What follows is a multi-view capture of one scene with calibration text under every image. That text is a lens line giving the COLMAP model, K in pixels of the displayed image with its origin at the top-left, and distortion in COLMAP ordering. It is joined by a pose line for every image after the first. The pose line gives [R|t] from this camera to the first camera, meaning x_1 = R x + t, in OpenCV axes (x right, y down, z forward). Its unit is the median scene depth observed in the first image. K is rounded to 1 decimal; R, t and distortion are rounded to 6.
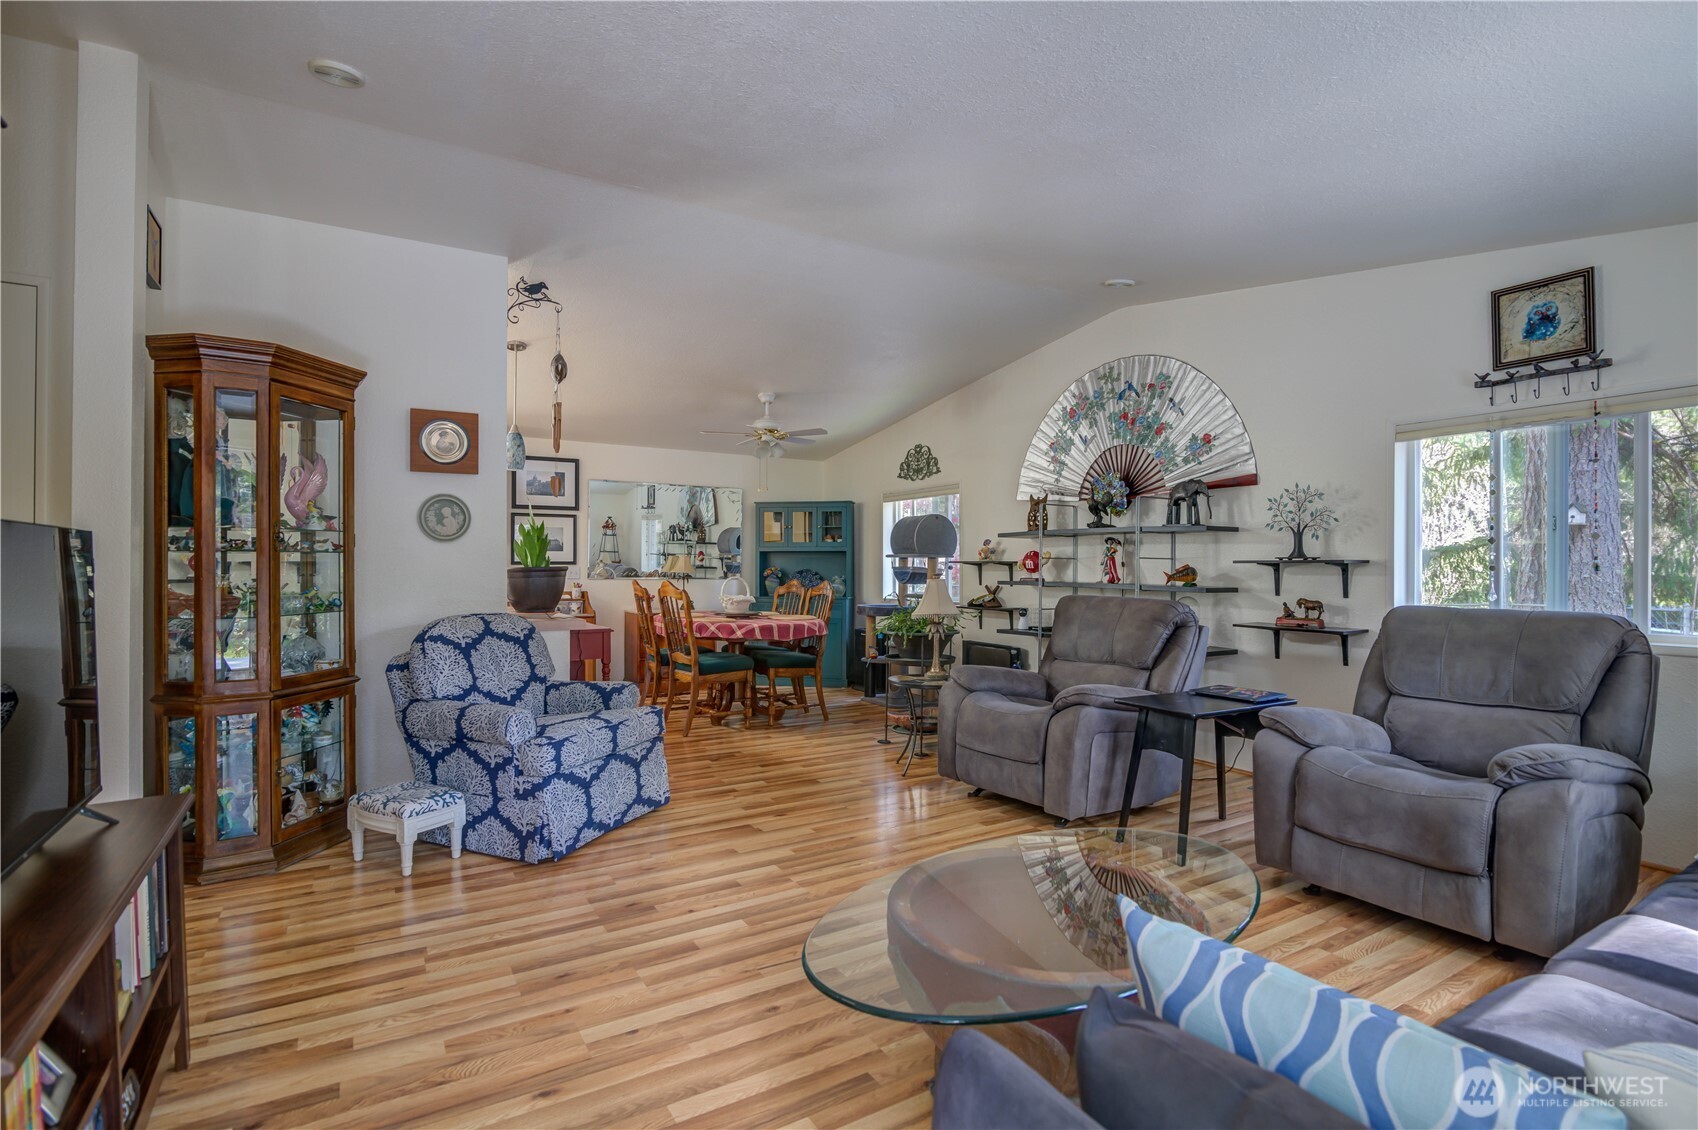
lens RADIAL K [[792.5, 0, 848.4], [0, 792.5, 568.9], [0, 0, 1]] dist [-0.016451, 0.000184]
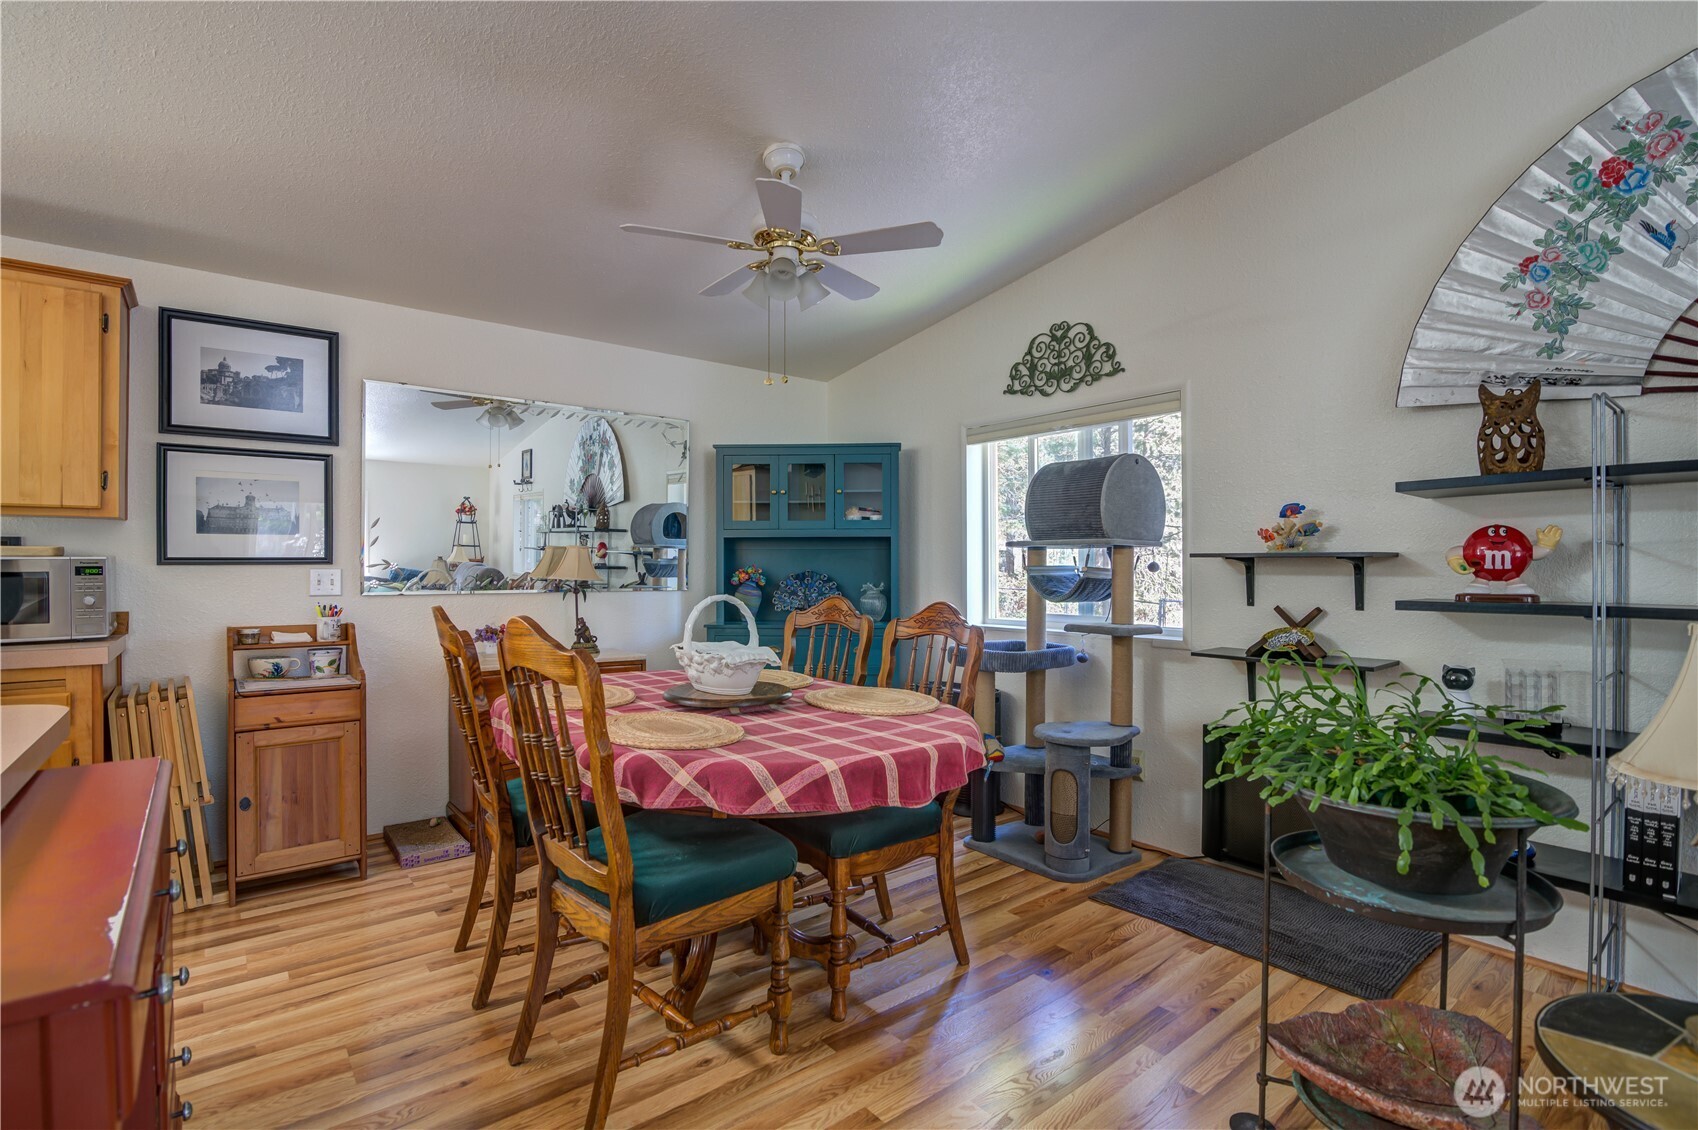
lens RADIAL K [[792.5, 0, 848.5], [0, 792.5, 564.2], [0, 0, 1]] dist [-0.016451, 0.000184]
pose [[0.991591, -0.004017, 0.129350, -0.110295], [0.004420, 0.999986, -0.002828, -0.003007], [-0.129337, 0.003375, 0.991595, 0.519542]]
